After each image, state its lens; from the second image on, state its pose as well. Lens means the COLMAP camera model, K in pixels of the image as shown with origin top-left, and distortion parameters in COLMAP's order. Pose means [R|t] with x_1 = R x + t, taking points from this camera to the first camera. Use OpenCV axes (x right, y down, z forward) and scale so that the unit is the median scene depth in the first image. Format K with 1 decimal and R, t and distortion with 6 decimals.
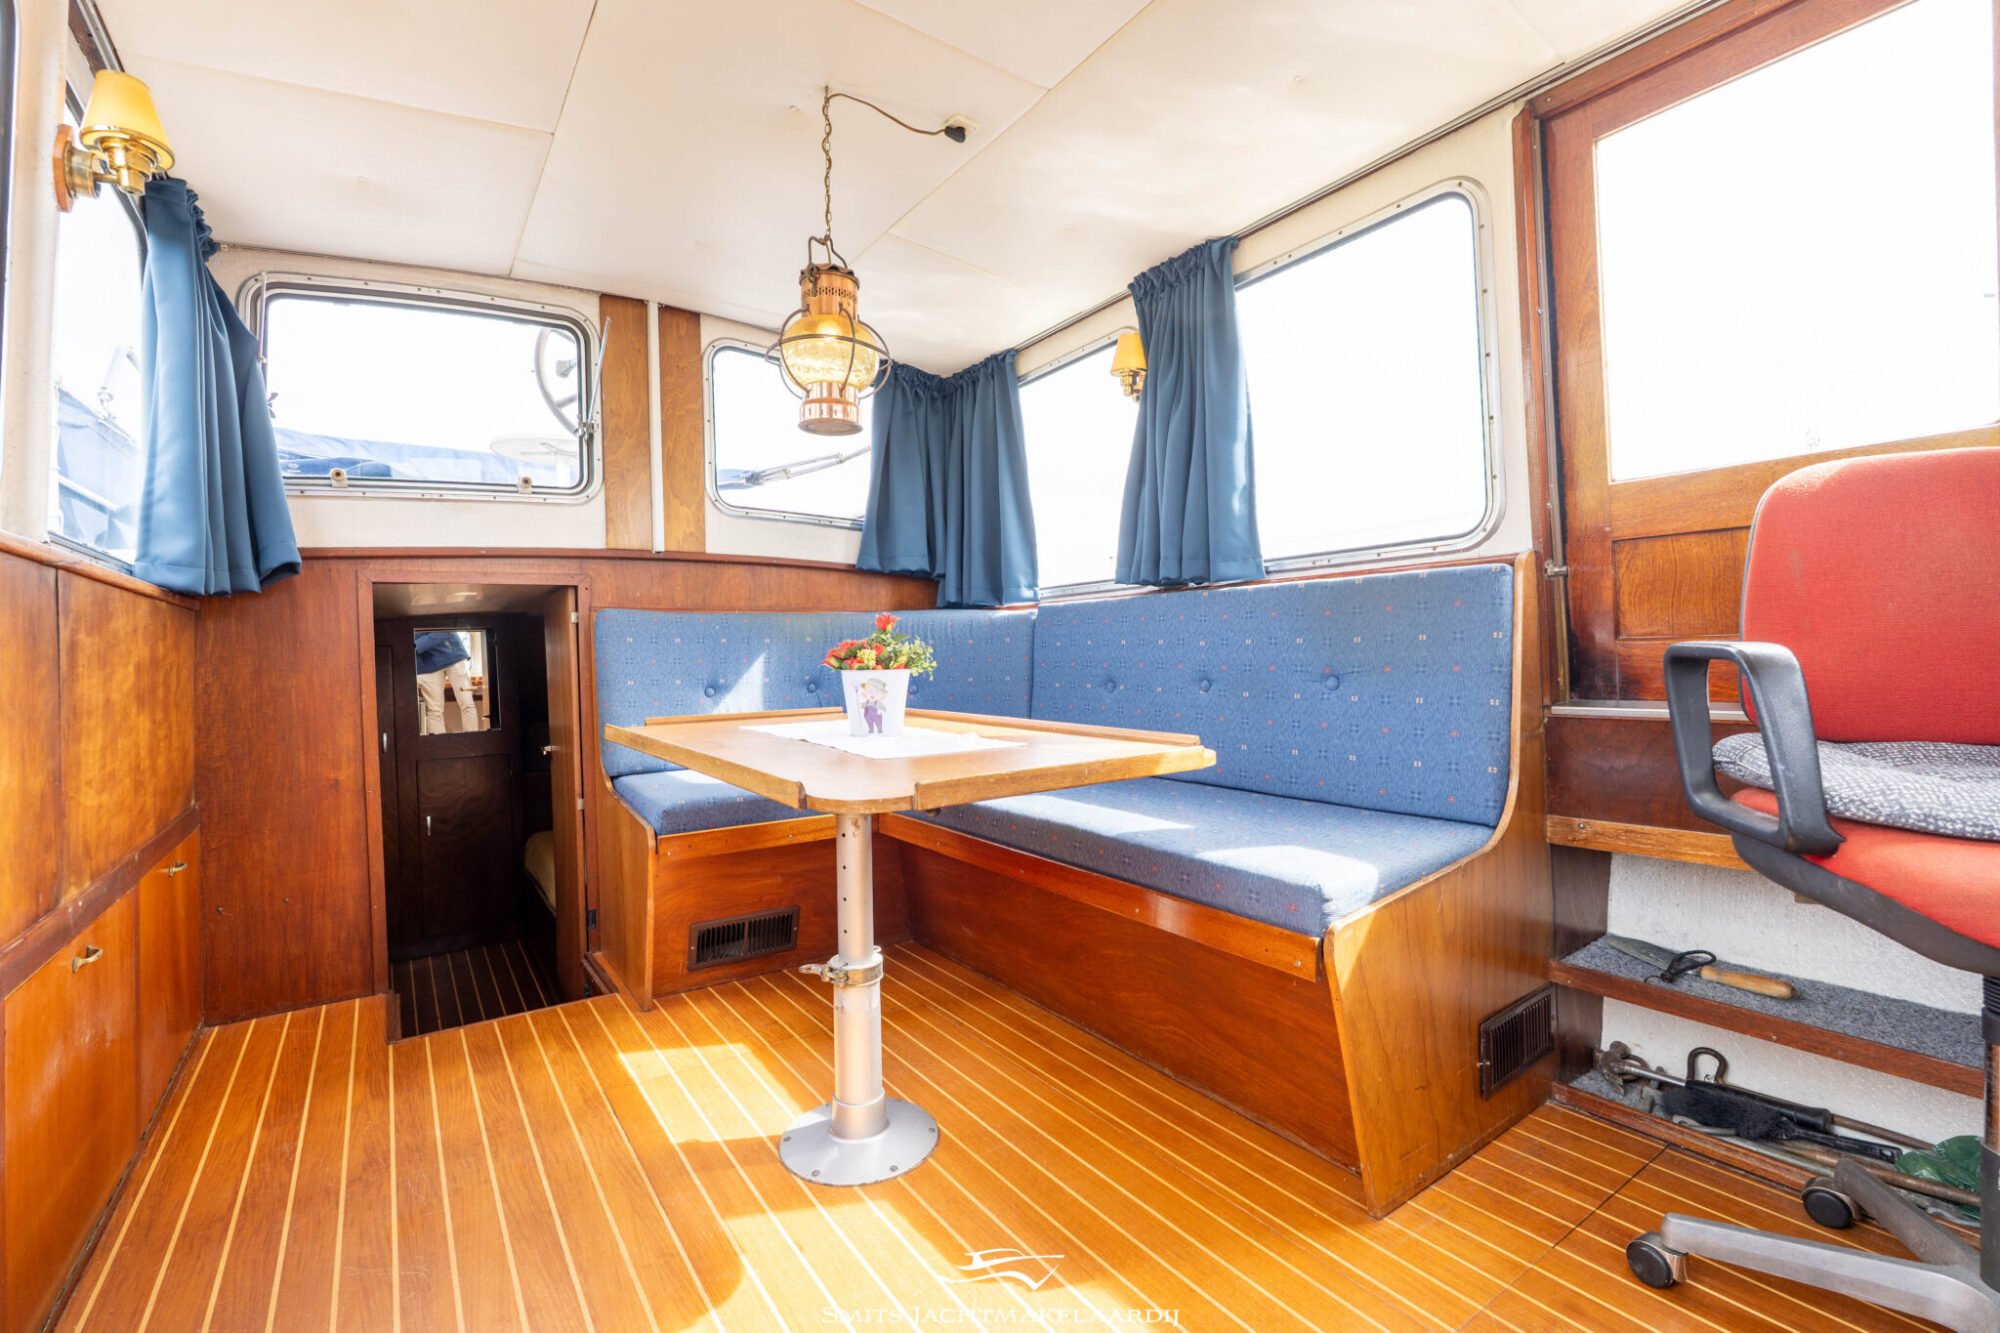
lens RADIAL K [[883.1, 0, 1000.3], [0, 883.1, 667.7], [0, 0, 1]] dist [-0.003330, -0.000132]
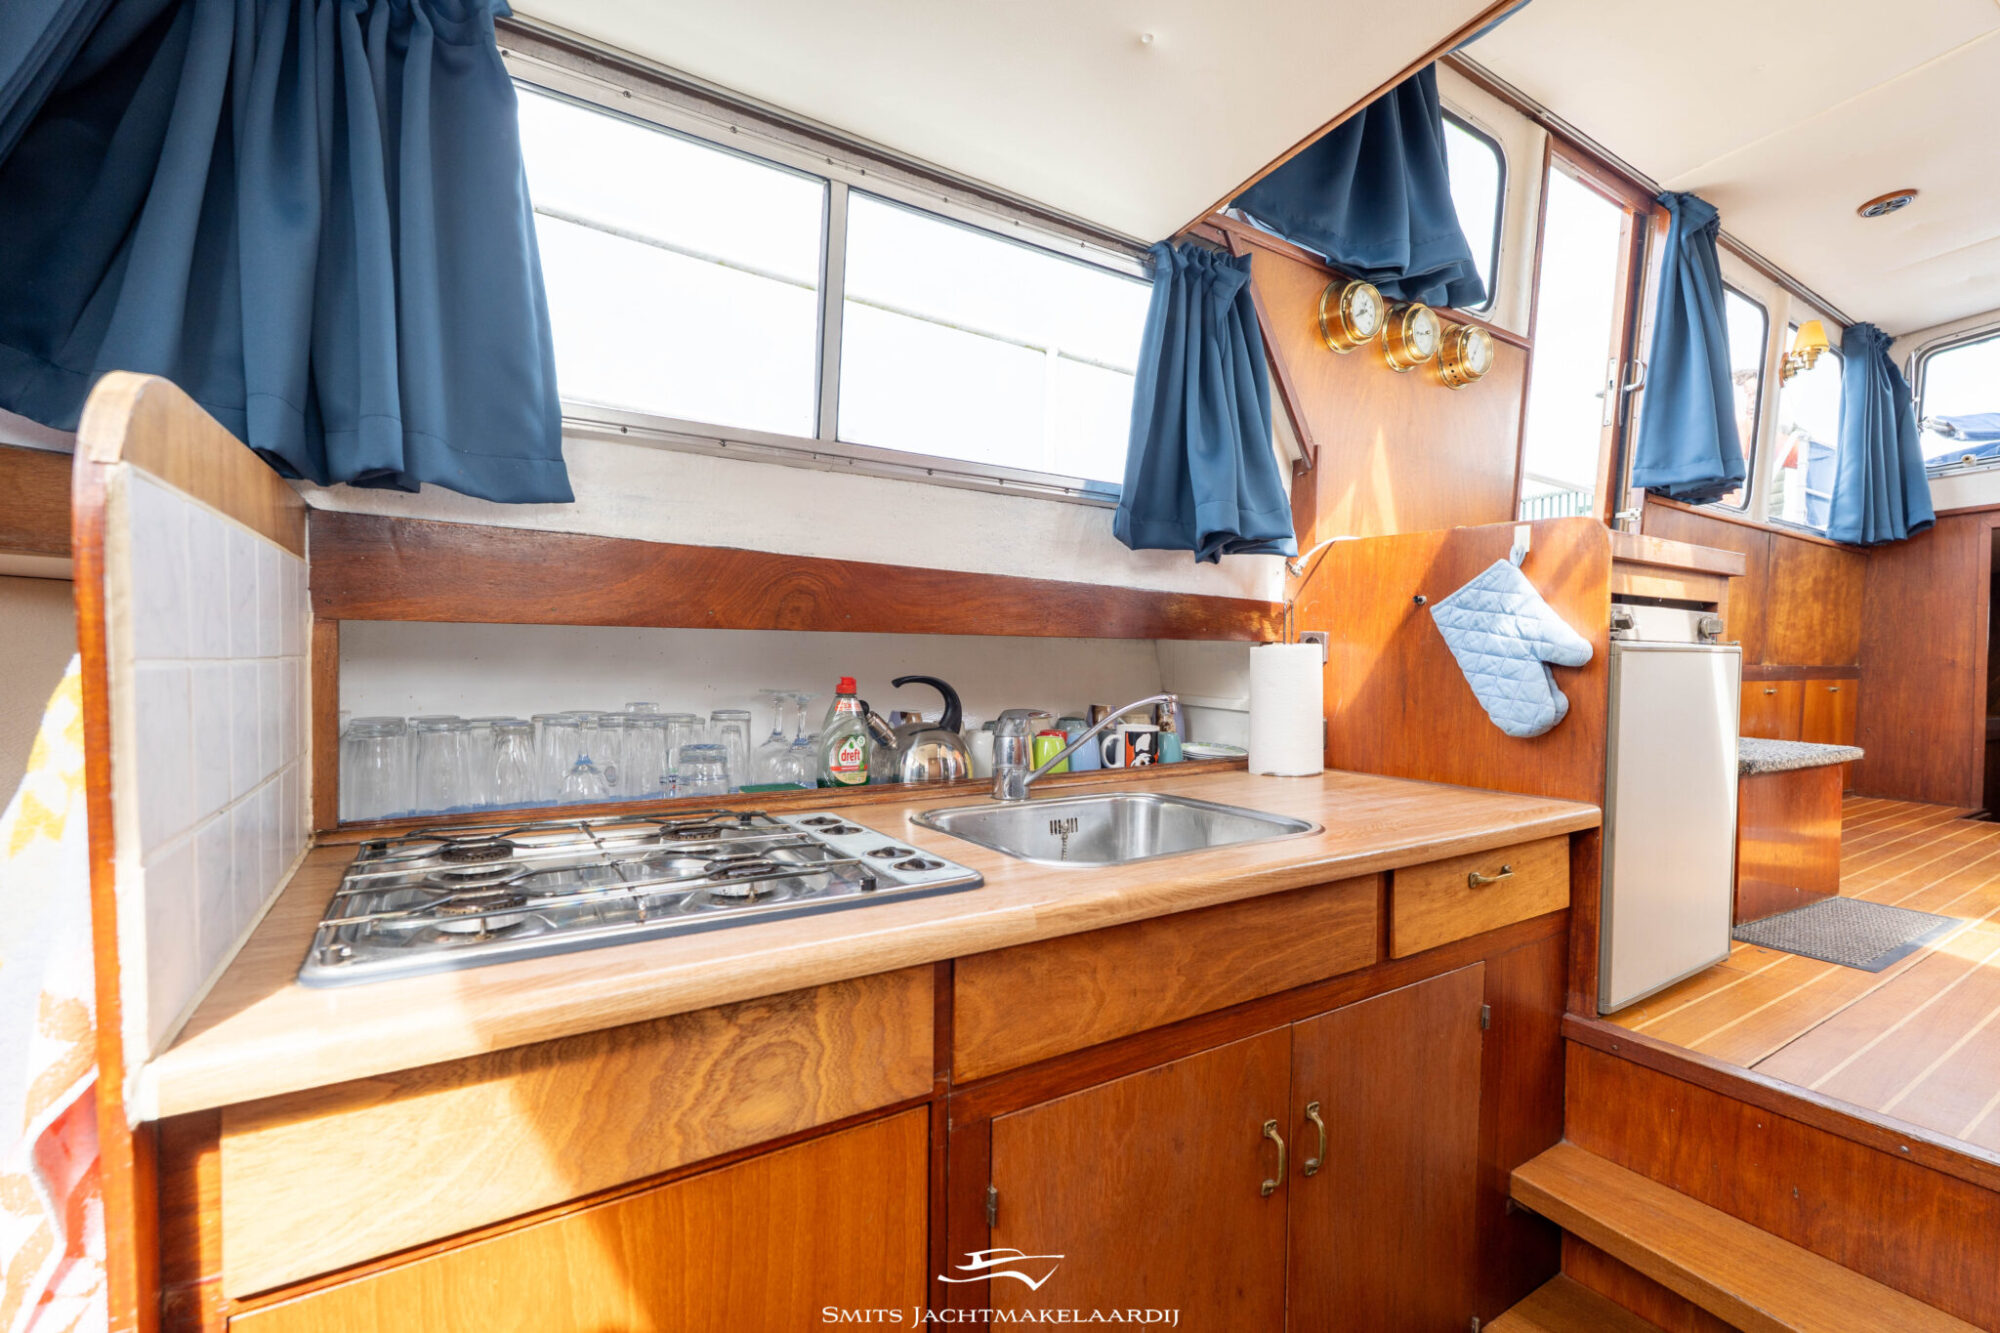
lens RADIAL K [[879.2, 0, 1000.4], [0, 879.2, 668.4], [0, 0, 1]] dist [-0.002271, -0.000574]
pose [[-0.044159, 0.043327, -0.998085, 0.928746], [-0.033064, 0.998448, 0.044805, 0.141971], [0.998477, 0.034979, -0.042658, -0.647694]]
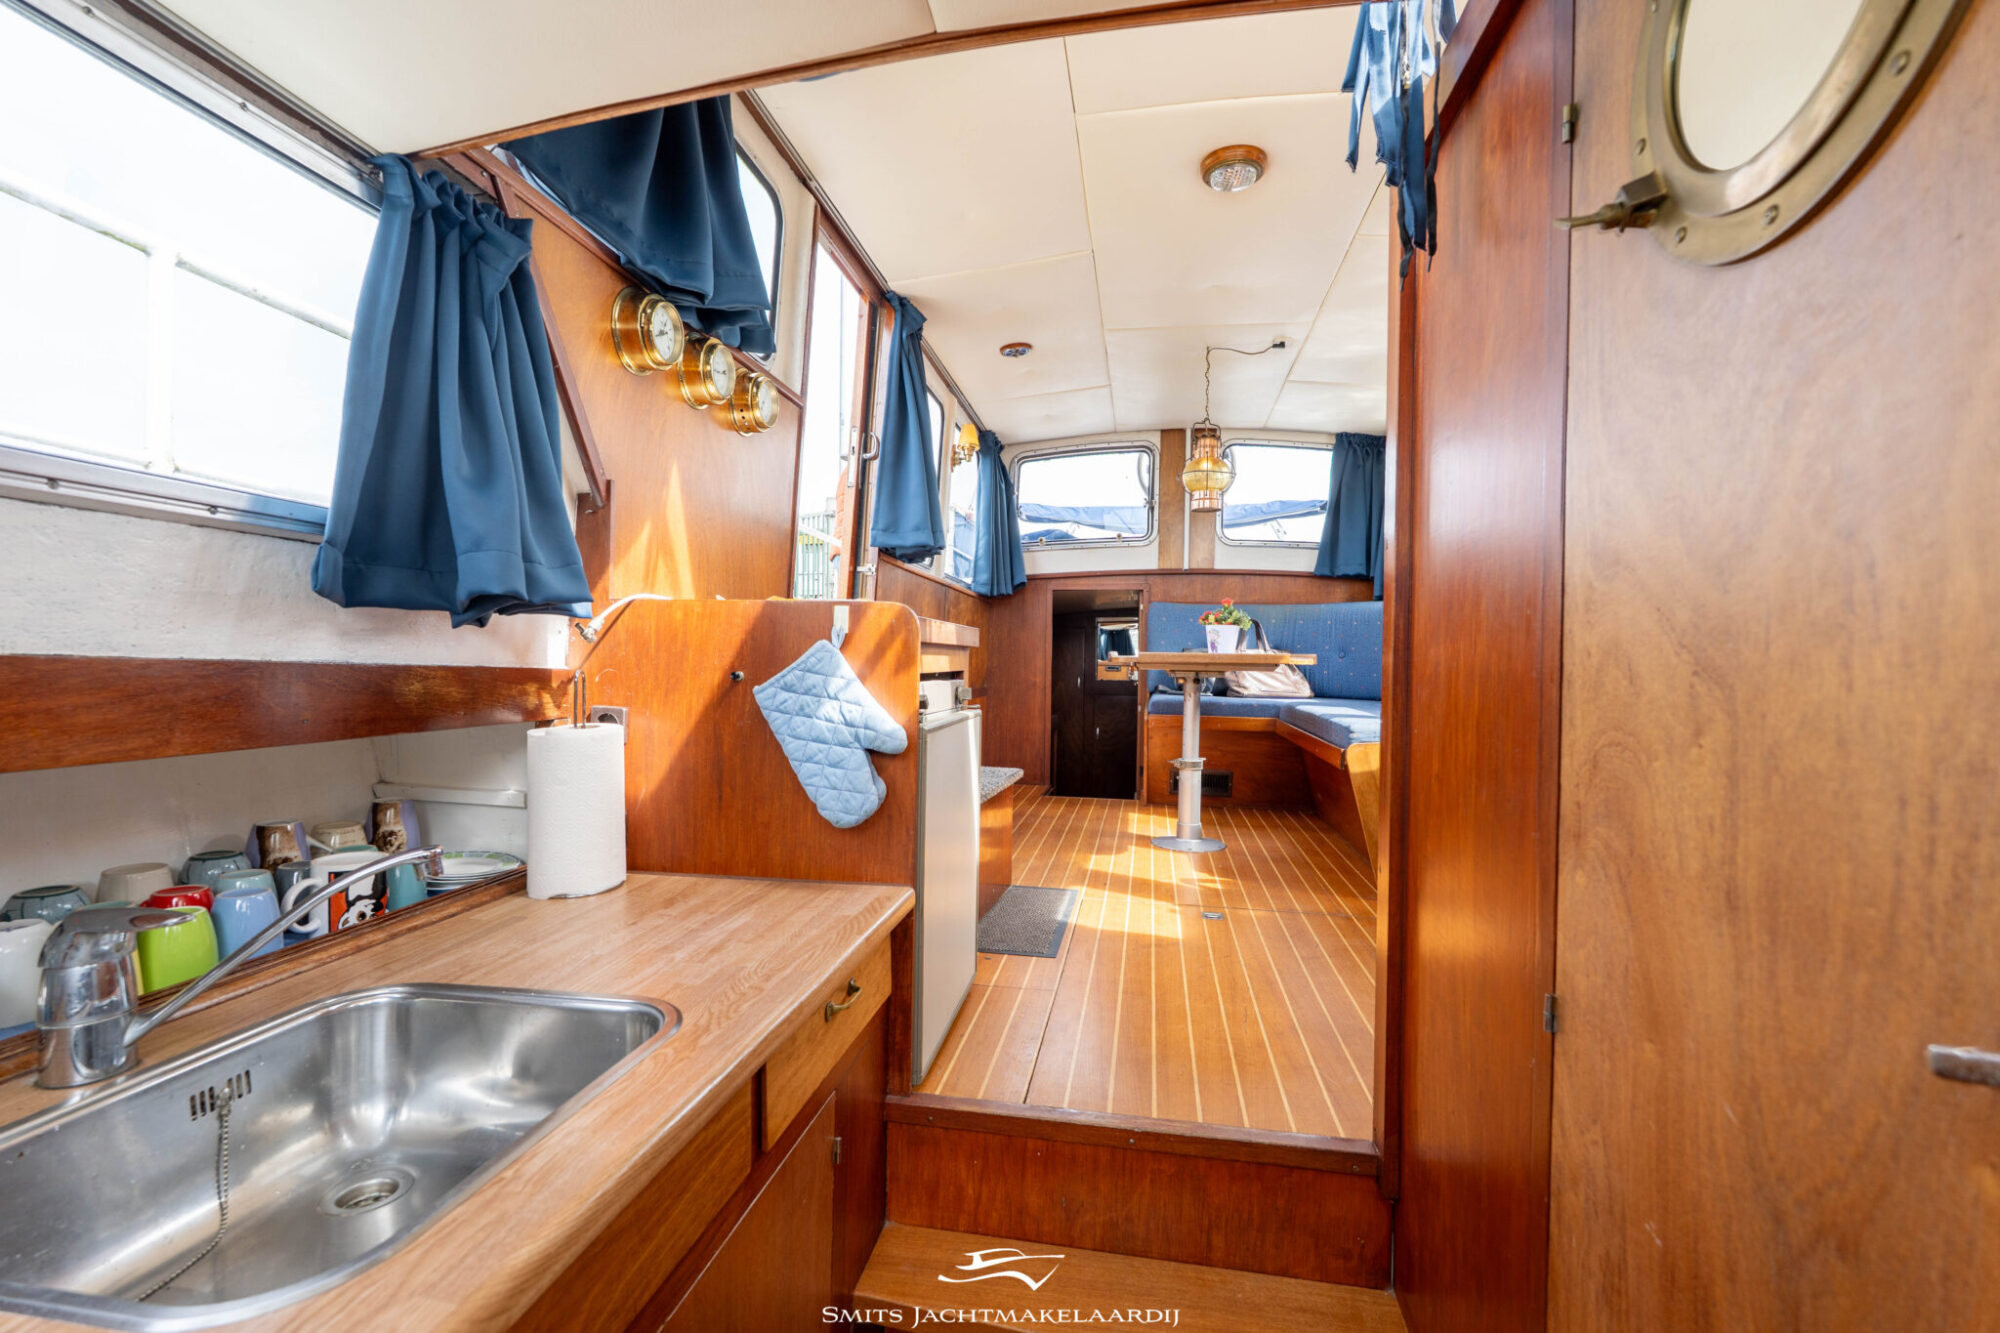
lens RADIAL K [[879.2, 0, 1000.4], [0, 879.2, 668.4], [0, 0, 1]] dist [-0.002271, -0.000574]
pose [[0.712030, 0.041186, -0.700940, 0.773343], [-0.045823, 0.998876, 0.012144, 0.080651], [0.700652, 0.023473, 0.713117, -0.663482]]
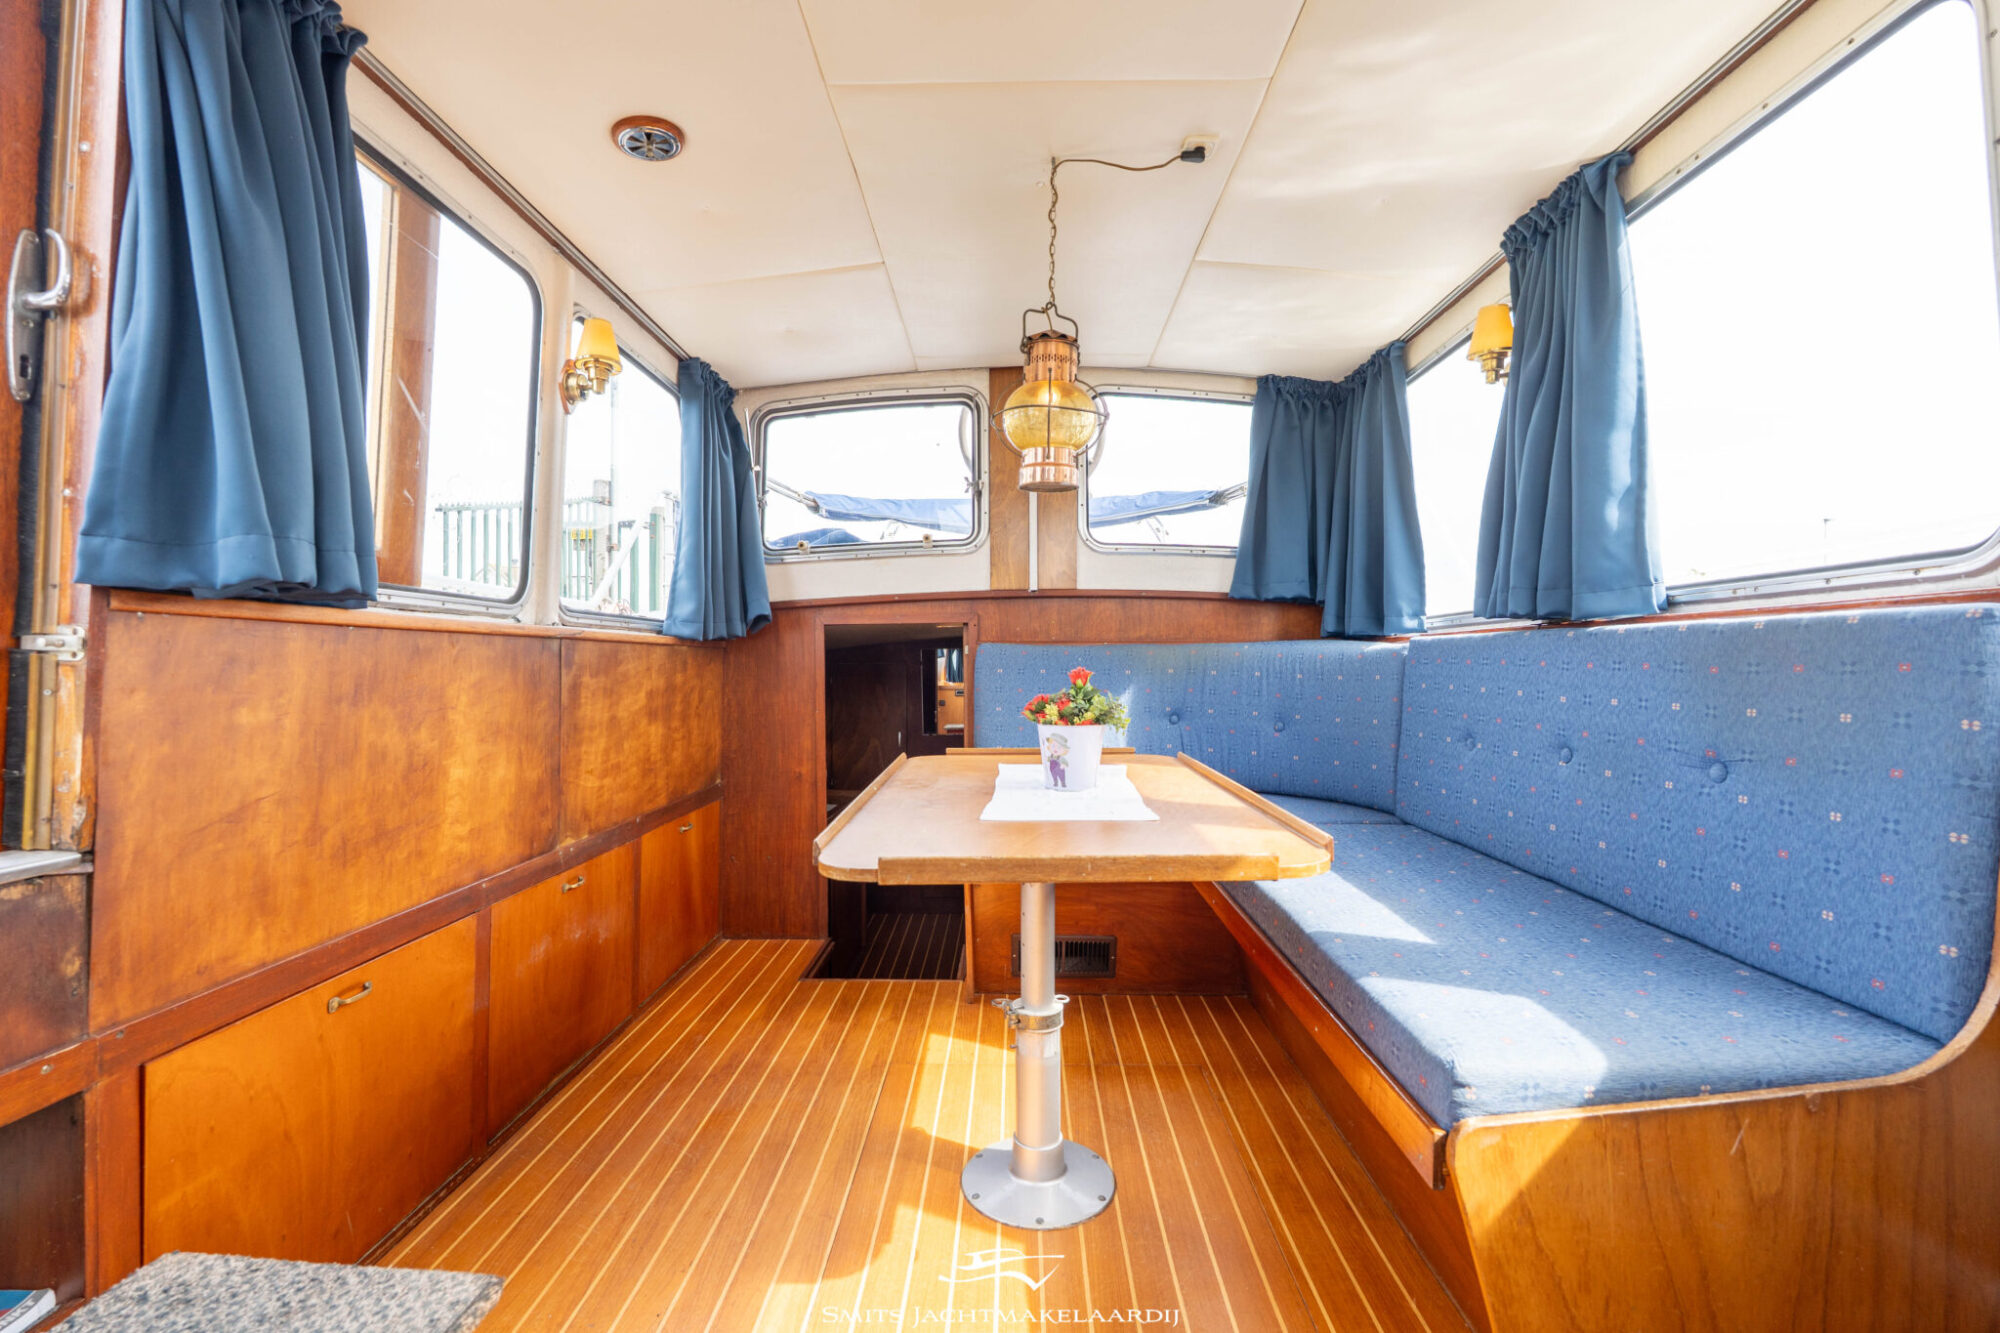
lens RADIAL K [[881.2, 0, 995.7], [0, 881.2, 666.6], [0, 0, 1]] dist [-0.003637, 0.000077]
pose [[0.805148, 0.020169, -0.592731, 0.307472], [-0.022555, 0.999740, 0.003380, -0.051037], [0.592645, 0.010647, 0.805394, 0.108540]]
